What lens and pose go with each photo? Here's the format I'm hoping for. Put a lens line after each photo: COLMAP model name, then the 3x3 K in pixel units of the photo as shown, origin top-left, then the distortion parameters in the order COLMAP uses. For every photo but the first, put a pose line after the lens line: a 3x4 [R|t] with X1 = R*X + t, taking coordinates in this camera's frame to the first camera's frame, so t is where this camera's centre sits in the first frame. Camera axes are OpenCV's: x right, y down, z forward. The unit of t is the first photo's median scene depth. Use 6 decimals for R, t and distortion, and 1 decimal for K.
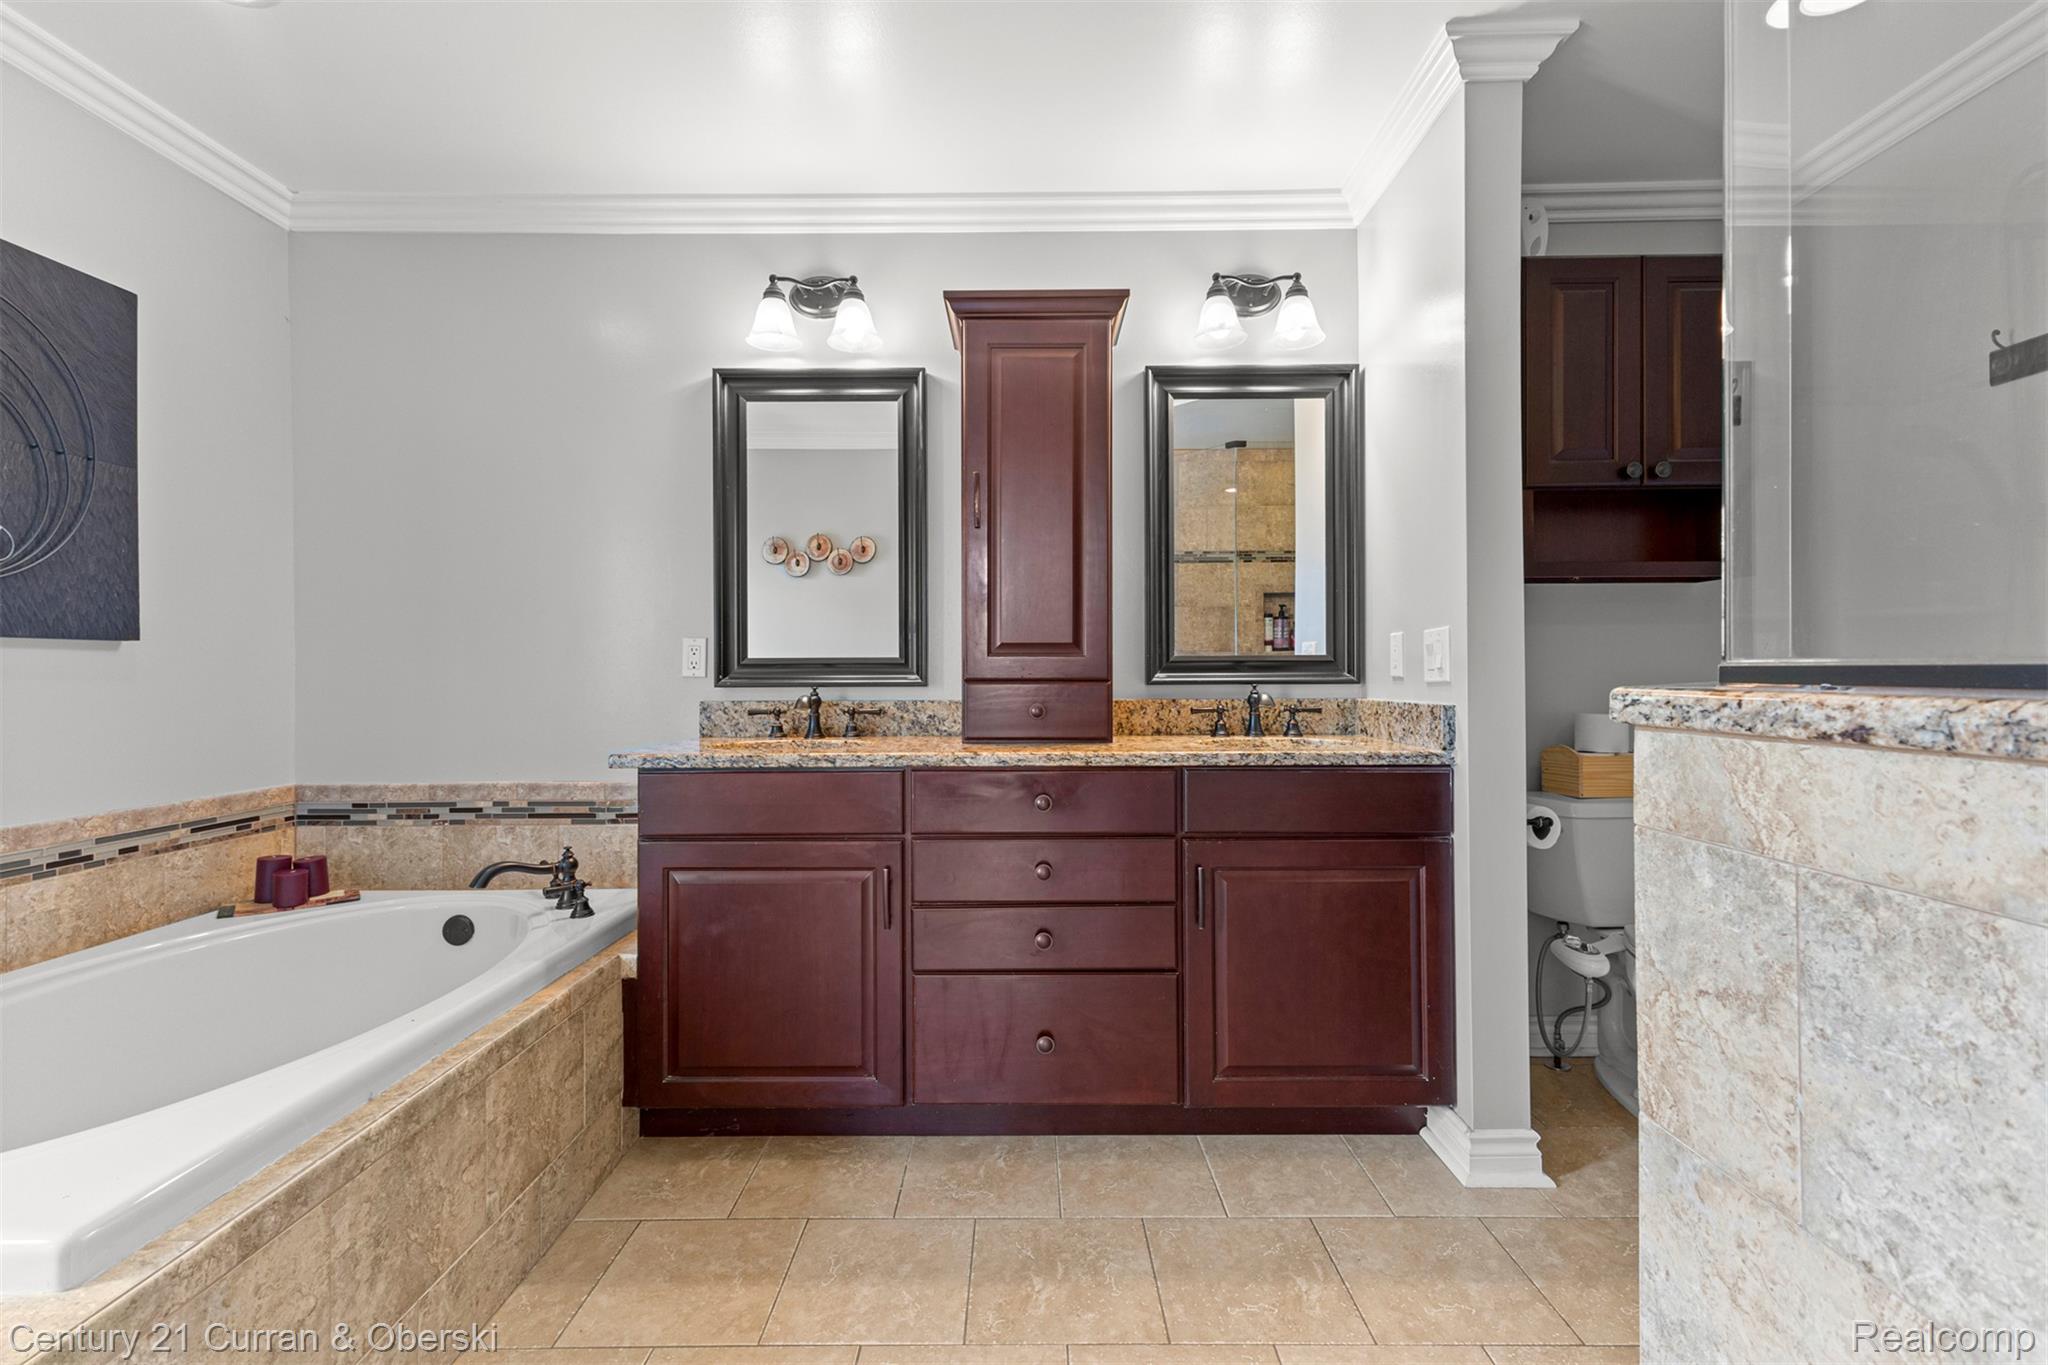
lens RADIAL K [[881.8, 0, 1025.9], [0, 881.8, 675.6], [0, 0, 1]] dist [0.009932, -0.000032]
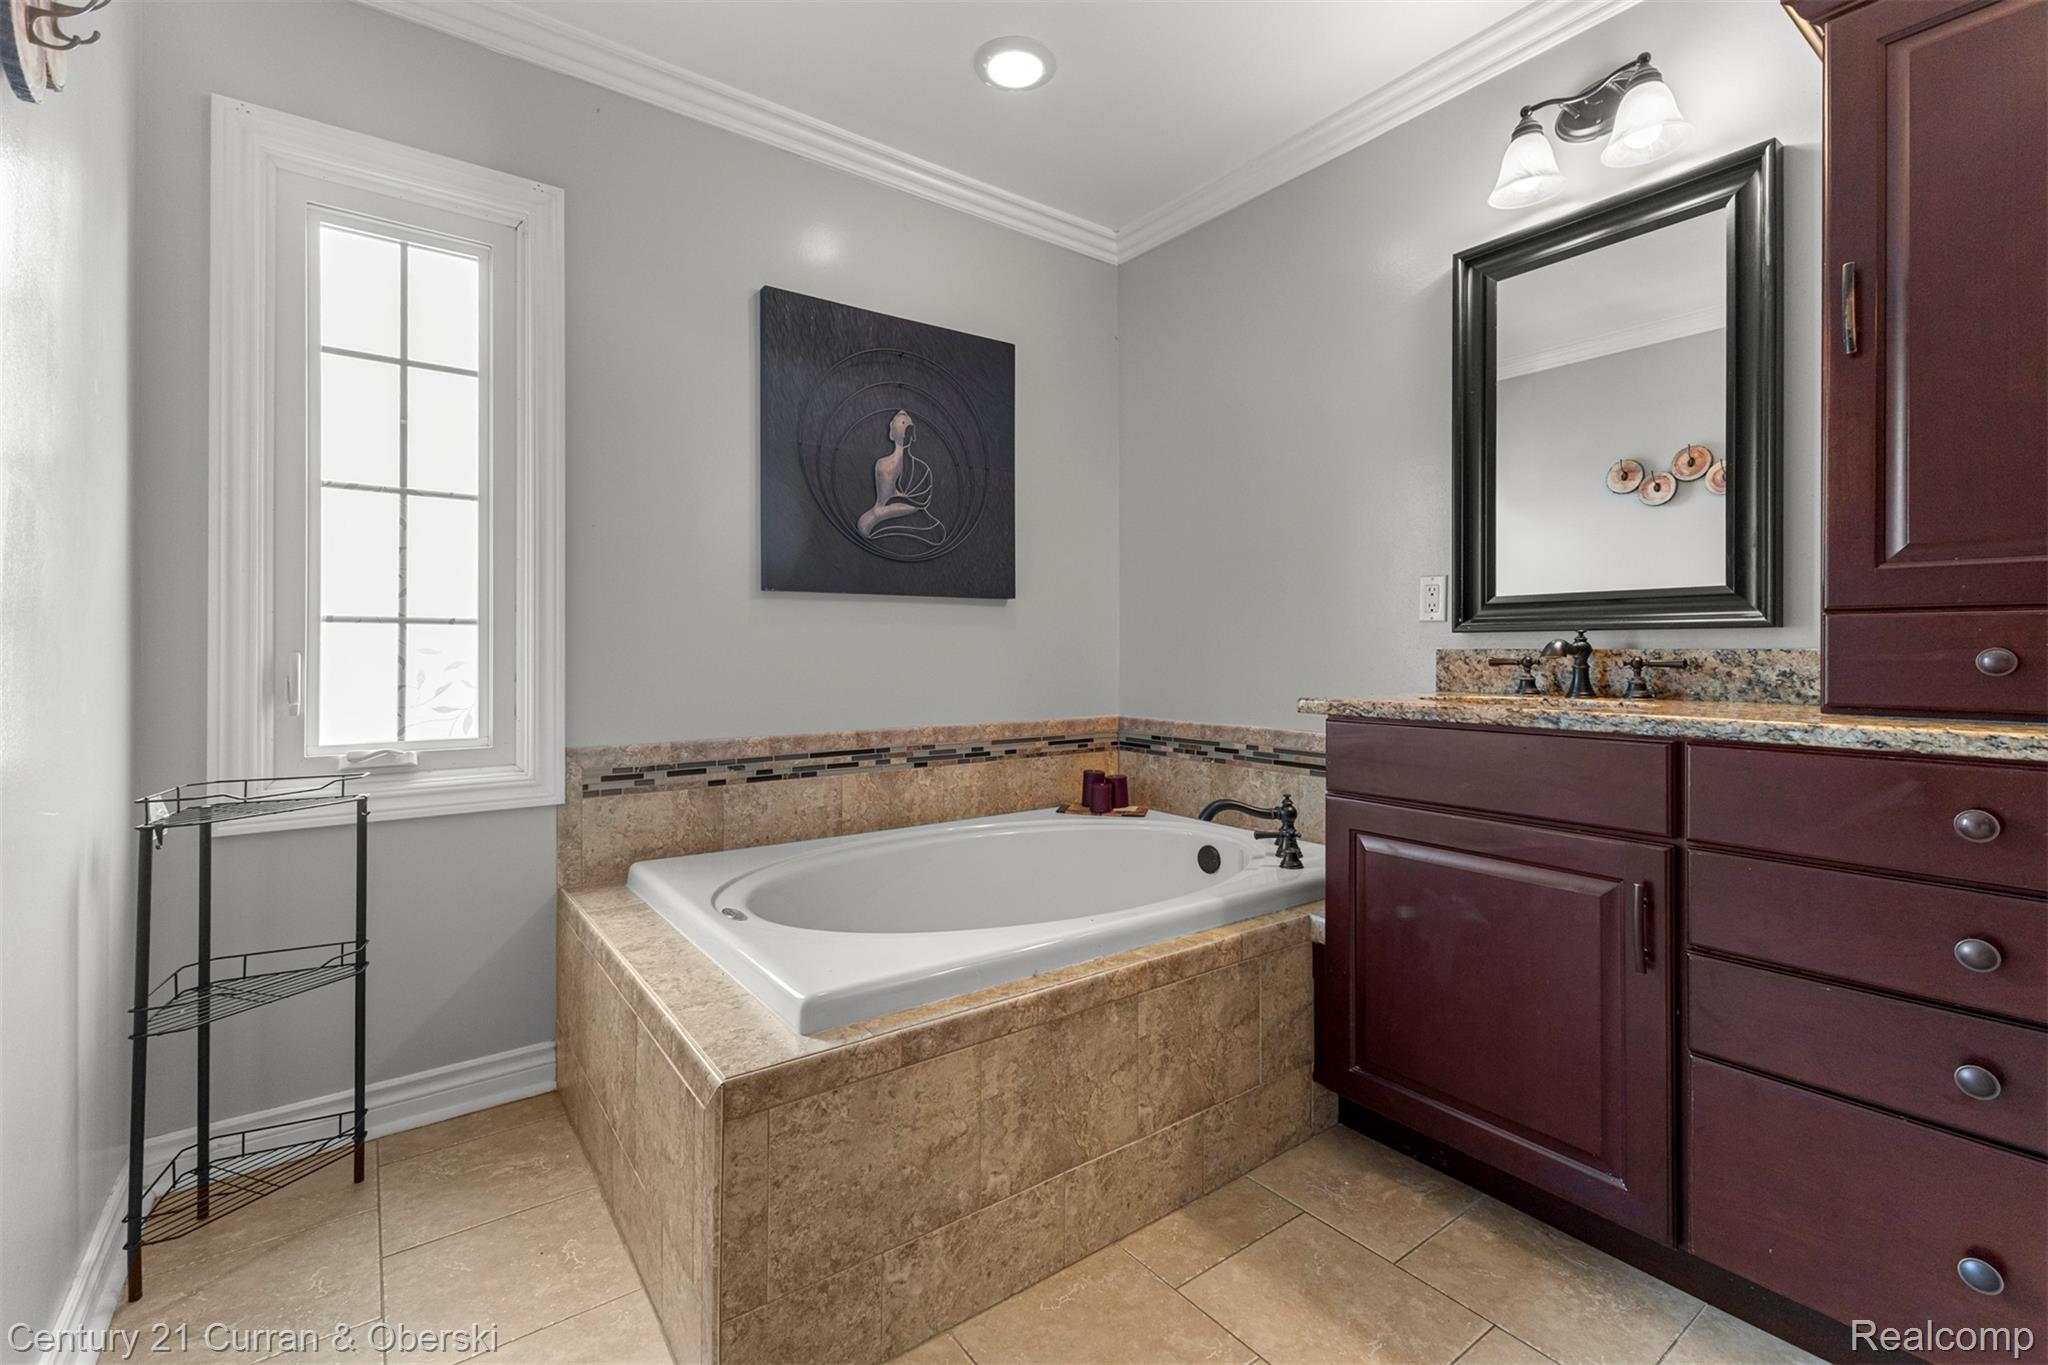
lens RADIAL K [[897.8, 0, 1024.5], [0, 897.8, 649.0], [0, 0, 1]] dist [0.013319, 0.000009]
pose [[0.596660, 0.002284, -0.802491, 0.119383], [-0.003330, 0.999994, 0.000370, 0.038353], [0.802488, 0.002452, 0.596664, 0.199389]]
